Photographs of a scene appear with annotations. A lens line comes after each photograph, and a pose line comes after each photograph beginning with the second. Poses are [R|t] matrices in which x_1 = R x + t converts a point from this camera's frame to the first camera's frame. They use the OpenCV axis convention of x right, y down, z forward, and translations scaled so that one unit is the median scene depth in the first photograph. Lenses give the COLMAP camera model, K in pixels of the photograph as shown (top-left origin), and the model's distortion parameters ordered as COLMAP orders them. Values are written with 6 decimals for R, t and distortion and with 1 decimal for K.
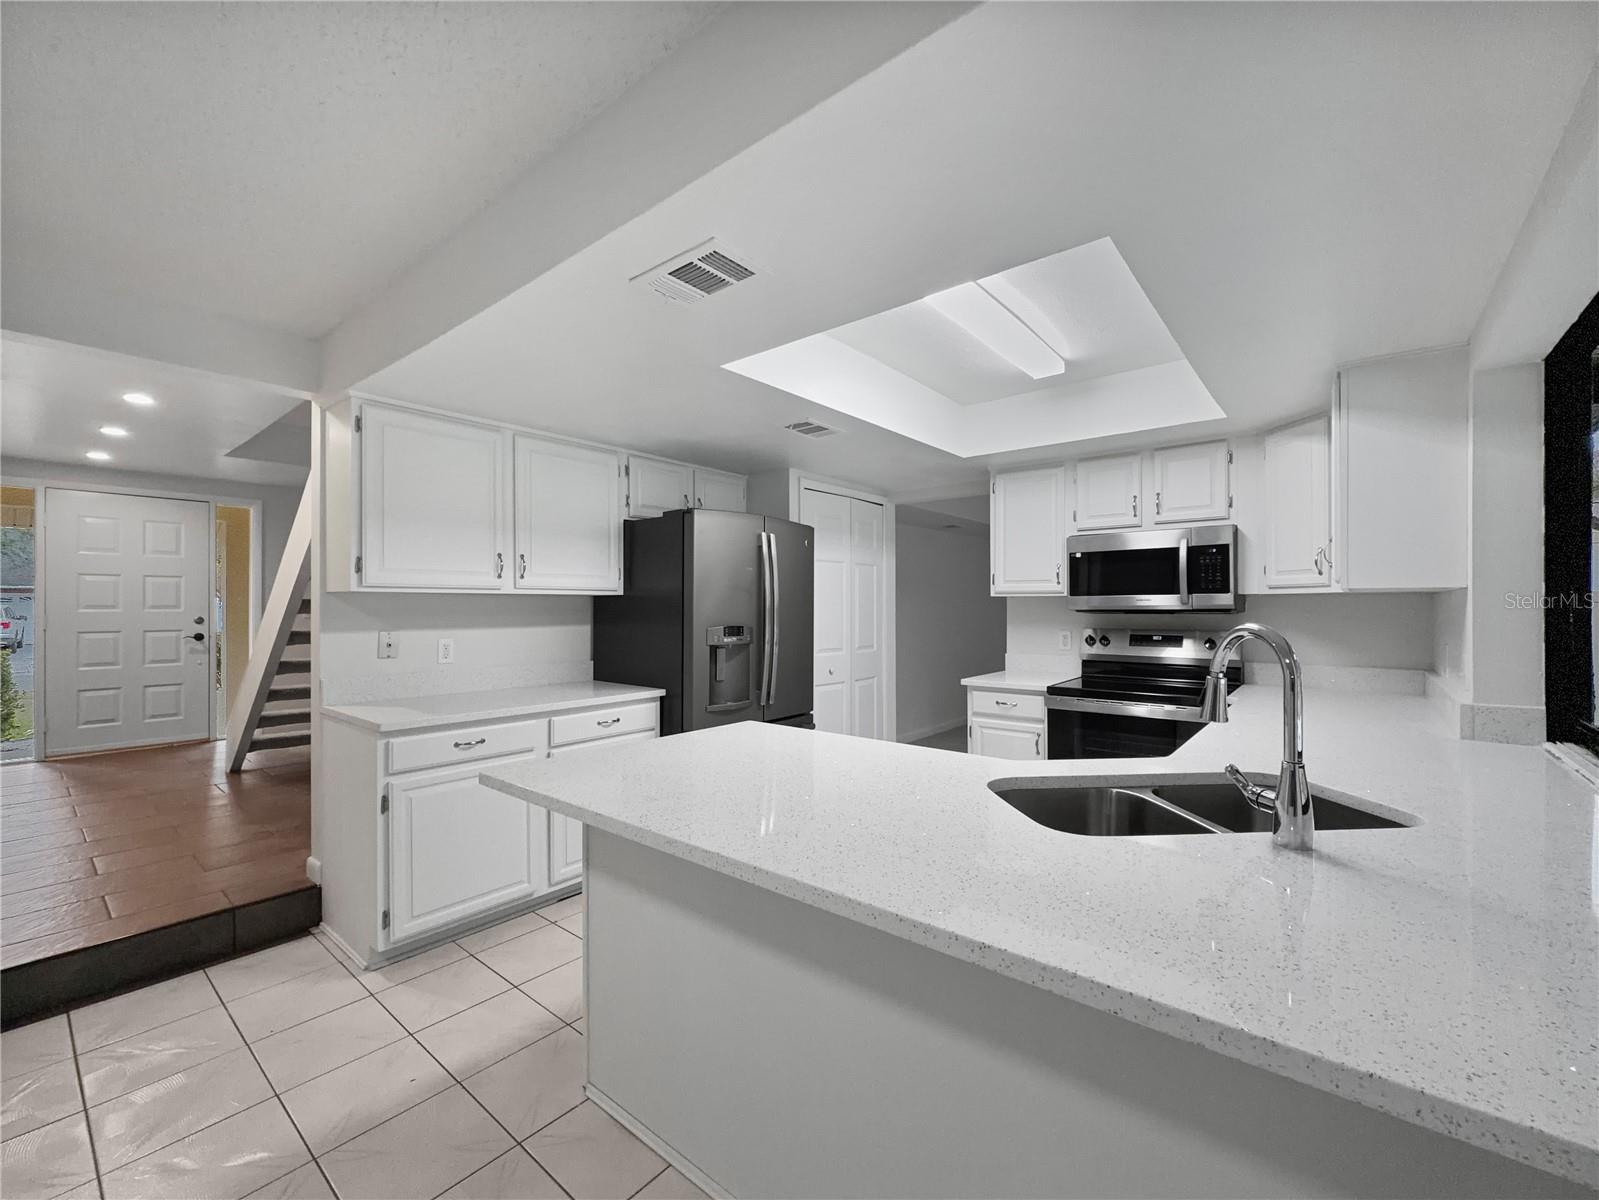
lens RADIAL K [[641.4, 0, 799.5], [0, 641.4, 600.0], [0, 0, 1]] dist [0.001390, 0.000142]
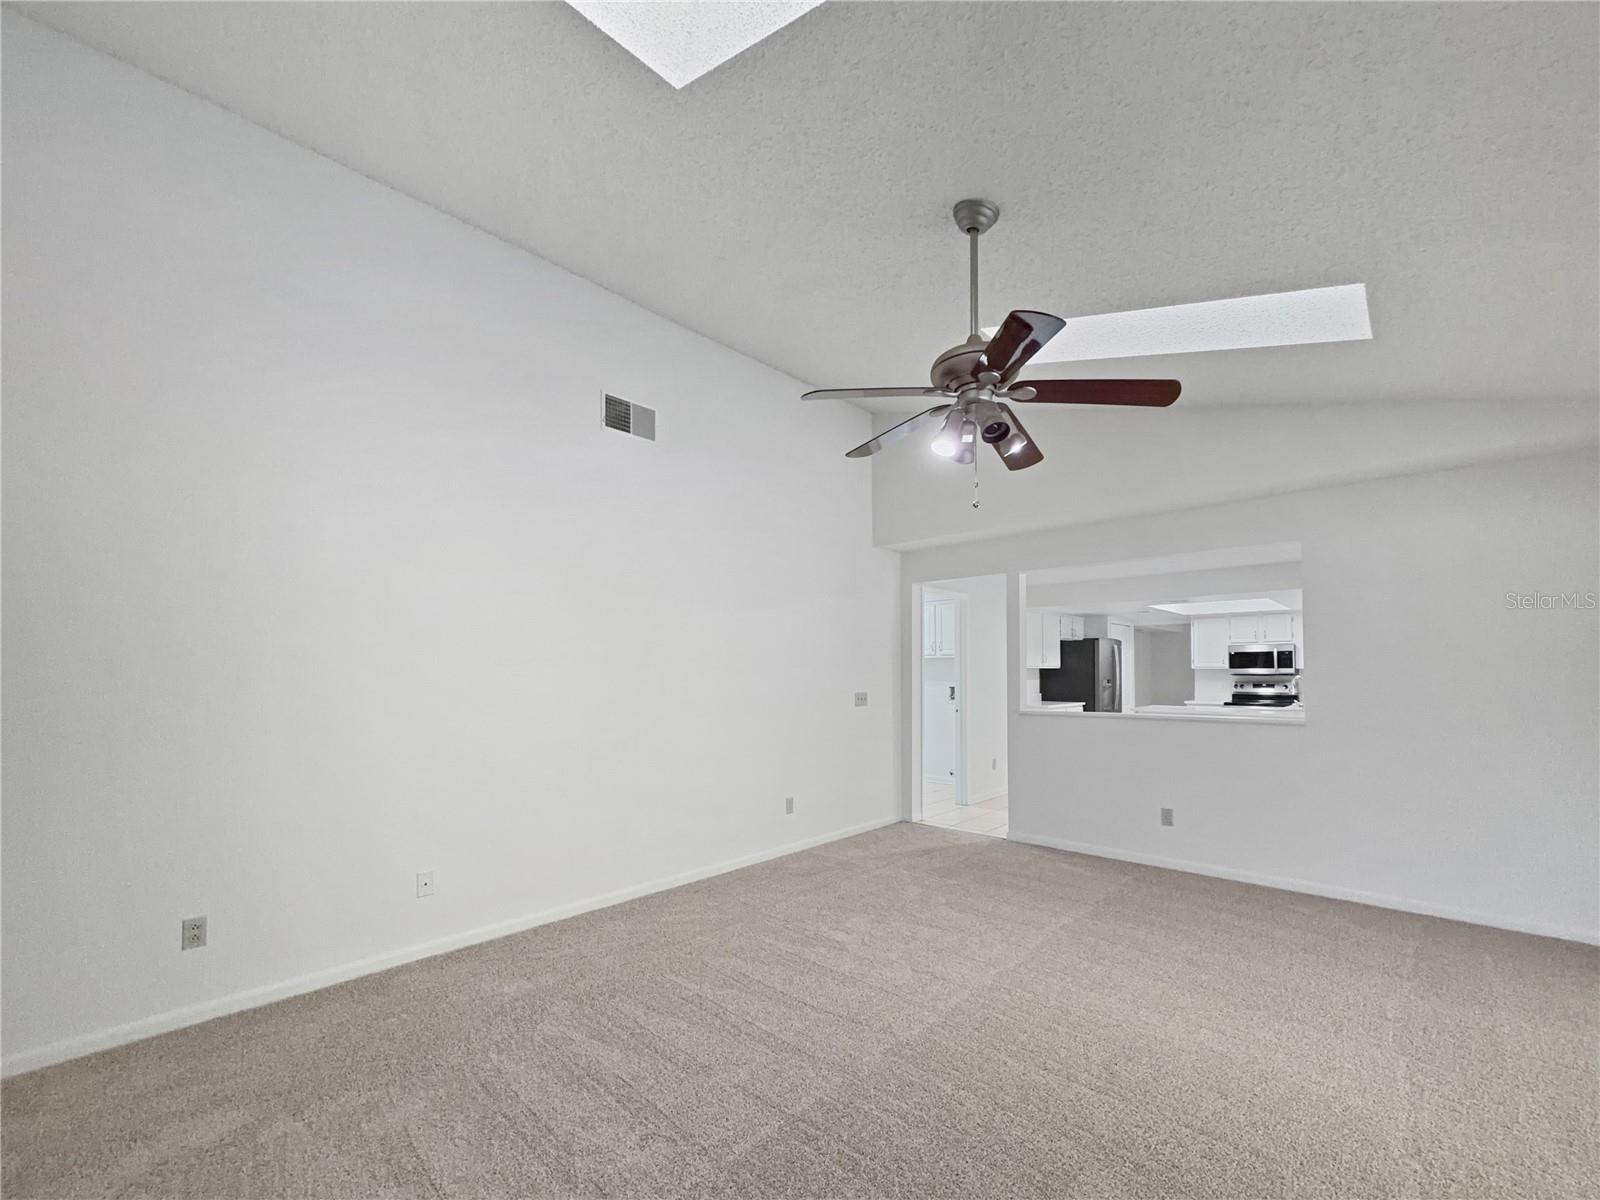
lens RADIAL K [[666.0, 0, 800.2], [0, 666.0, 660.0], [0, 0, 1]] dist [-0.000632, -0.000030]
pose [[0.999259, -0.000218, -0.038499, -1.226753], [-0.000017, 0.999981, -0.006101, -0.025156], [0.038500, 0.006097, 0.999240, -1.785252]]
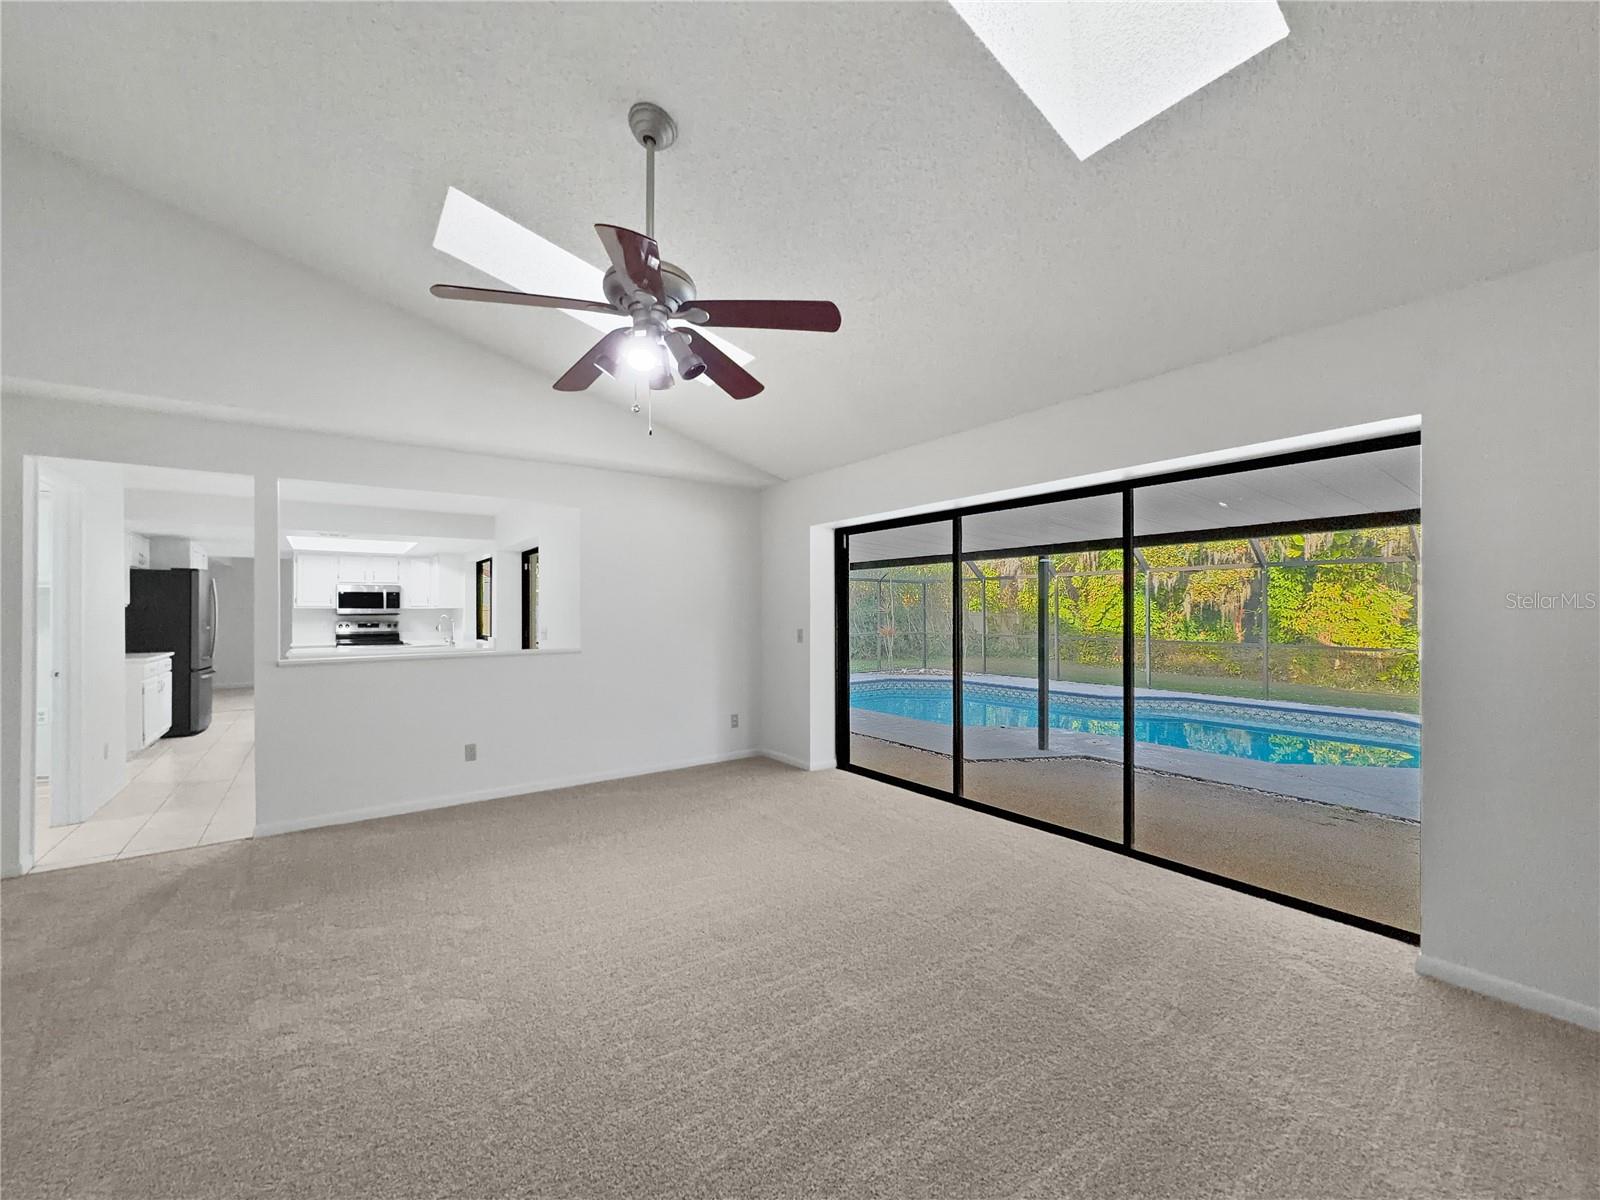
lens RADIAL K [[641.8, 0, 800.0], [0, 641.8, 600.0], [0, 0, 1]] dist [0.001390, 0.000142]
pose [[0.231894, 0.017512, 0.972584, -1.649012], [-0.006667, 0.999843, -0.016414, -0.011127], [-0.972718, -0.002678, 0.231974, -1.386023]]
